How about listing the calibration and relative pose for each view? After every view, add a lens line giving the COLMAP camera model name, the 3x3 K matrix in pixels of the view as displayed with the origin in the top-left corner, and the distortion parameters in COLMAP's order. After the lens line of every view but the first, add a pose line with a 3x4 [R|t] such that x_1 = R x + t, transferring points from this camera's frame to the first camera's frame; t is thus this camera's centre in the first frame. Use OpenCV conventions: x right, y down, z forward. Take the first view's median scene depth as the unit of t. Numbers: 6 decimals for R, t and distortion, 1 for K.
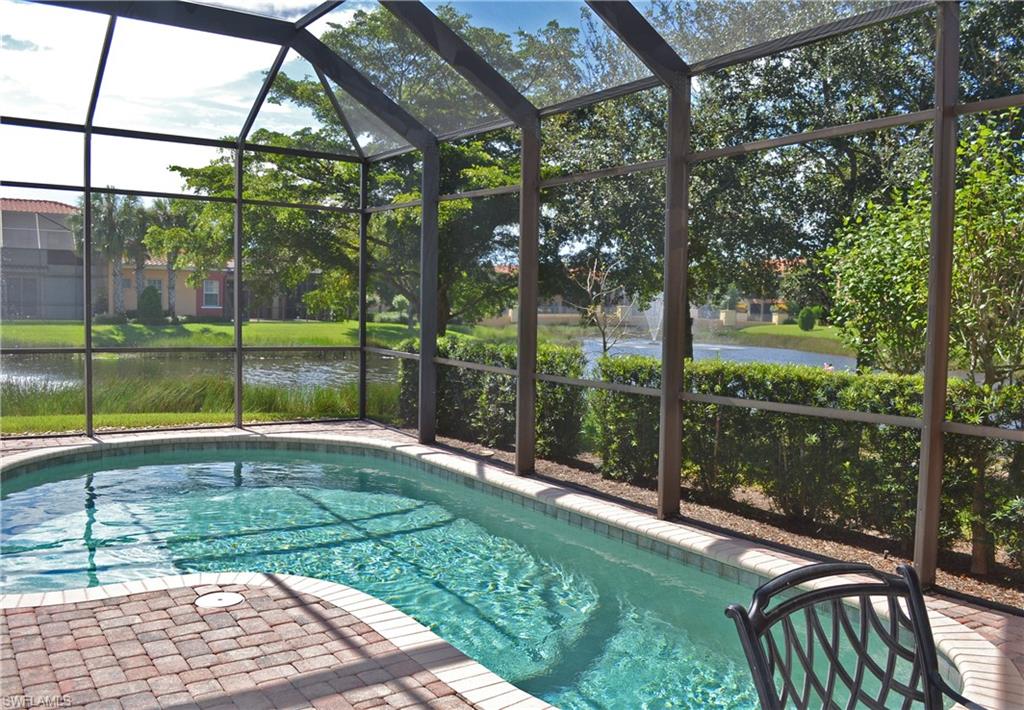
lens RADIAL K [[892.7, 0, 512.0], [0, 892.7, 355.0], [0, 0, 1]] dist [-0.000090, 0.000011]
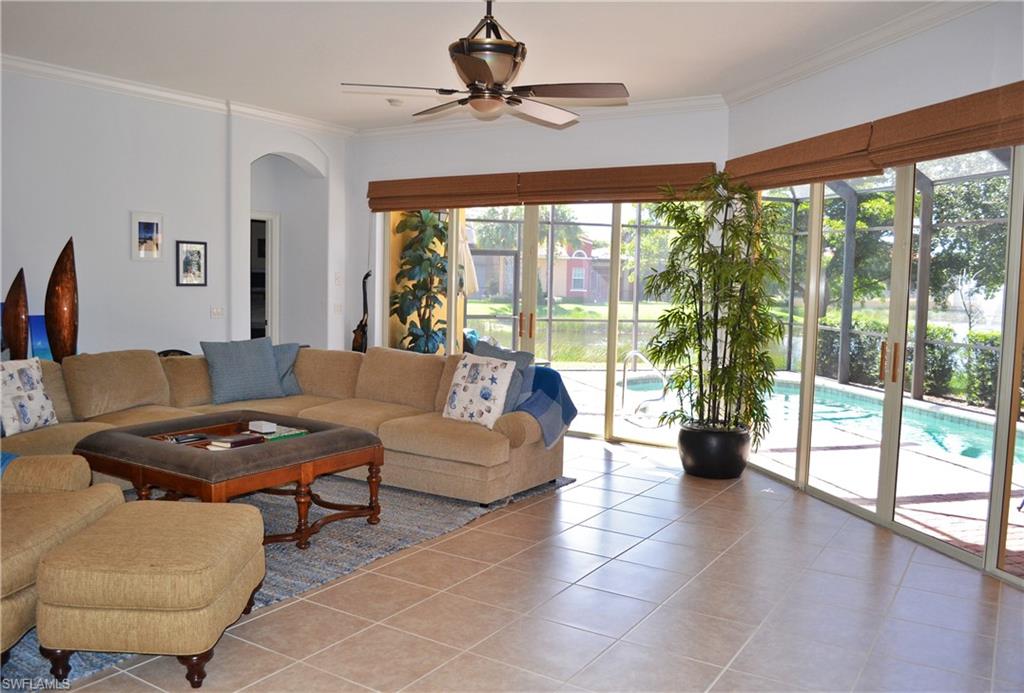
lens RADIAL K [[836.0, 0, 512.0], [0, 836.0, 346.5], [0, 0, 1]] dist [-0.069237, -0.000716]
pose [[0.933347, 0.029418, -0.357767, -0.128740], [-0.024040, 0.999521, 0.019473, 0.019989], [0.358169, -0.009574, 0.933608, -0.616778]]
